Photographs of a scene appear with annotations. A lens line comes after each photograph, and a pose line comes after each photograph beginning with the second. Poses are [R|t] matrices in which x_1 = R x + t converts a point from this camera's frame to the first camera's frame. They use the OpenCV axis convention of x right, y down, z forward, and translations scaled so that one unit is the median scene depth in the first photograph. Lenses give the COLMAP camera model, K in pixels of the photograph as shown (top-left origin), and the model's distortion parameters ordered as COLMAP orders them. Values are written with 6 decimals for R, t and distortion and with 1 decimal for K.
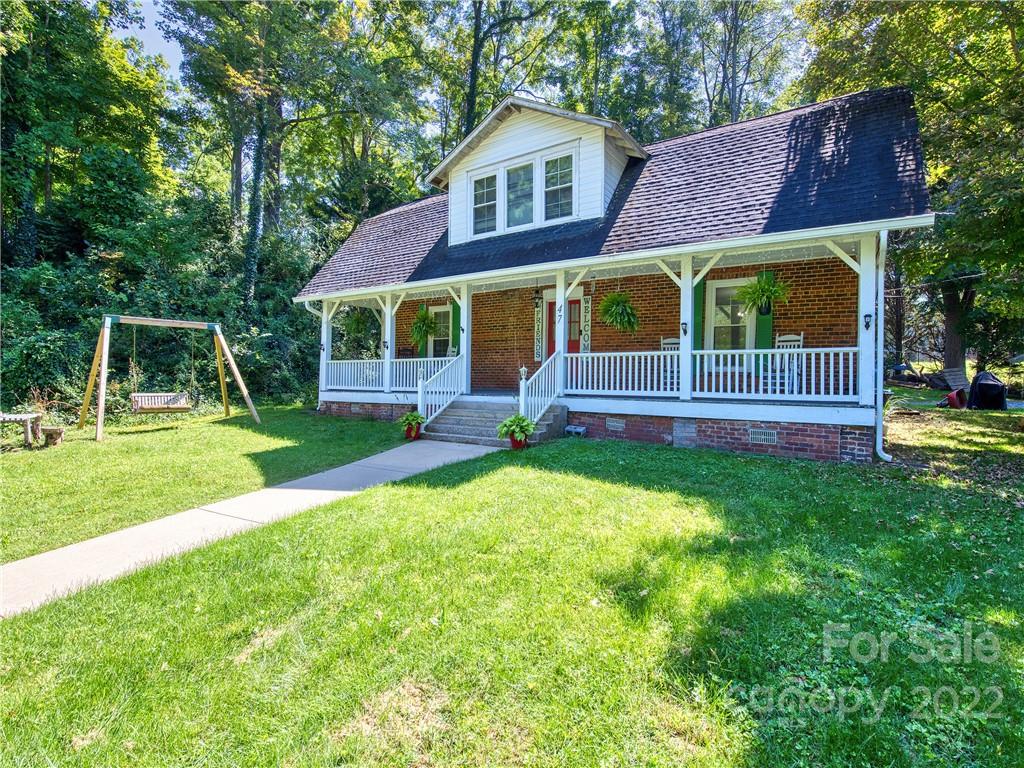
lens RADIAL K [[494.6, 0, 516.2], [0, 494.6, 384.2], [0, 0, 1]] dist [-0.009452, 0.001499]
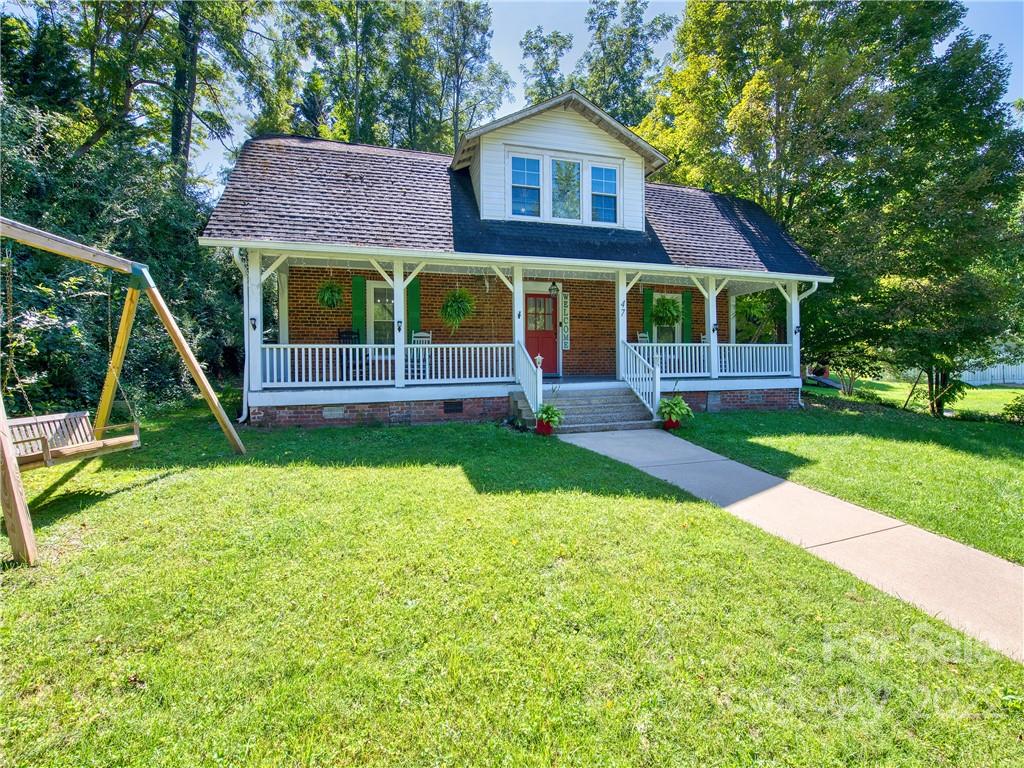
lens RADIAL K [[433.4, 0, 512.0], [0, 433.4, 376.7], [0, 0, 1]] dist [-0.009249, 0.000143]
pose [[0.658777, -0.032204, 0.751649, -0.786320], [0.027520, 0.999446, 0.018700, -0.009401], [-0.751835, 0.008366, 0.659299, 0.504234]]
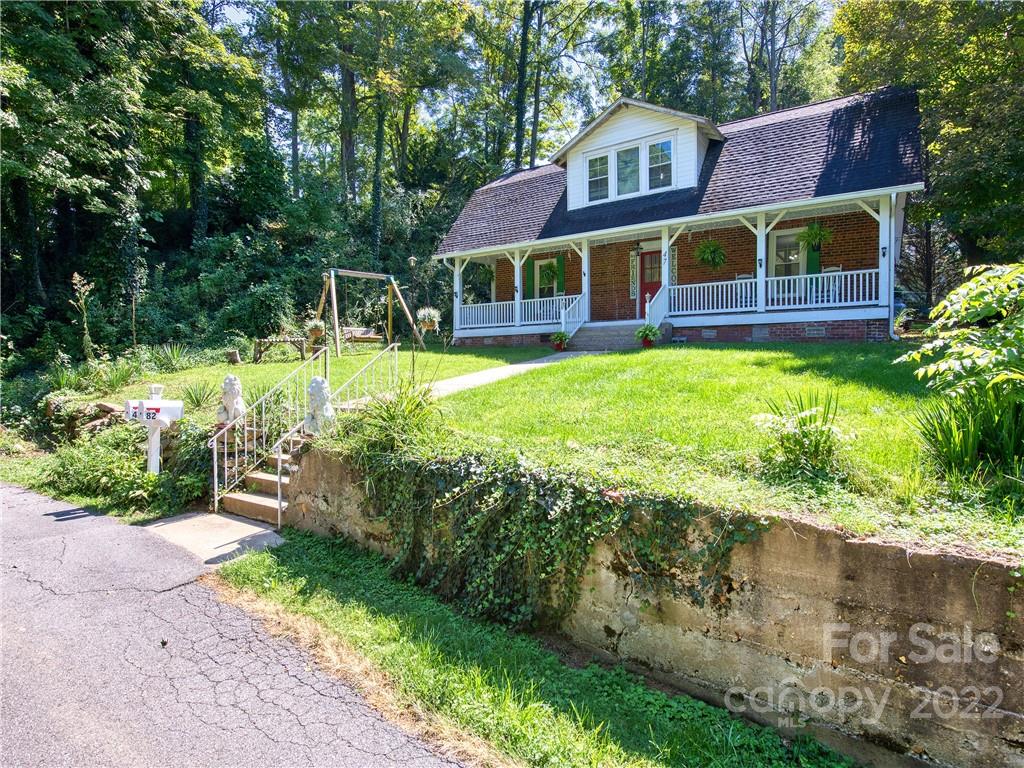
lens RADIAL K [[539.7, 0, 514.8], [0, 539.7, 380.4], [0, 0, 1]] dist [-0.005241, -0.002907]
pose [[0.999553, -0.025570, -0.015498, -0.300425], [0.026129, 0.998973, 0.037025, 0.126810], [0.014535, -0.037413, 0.999194, -0.502559]]
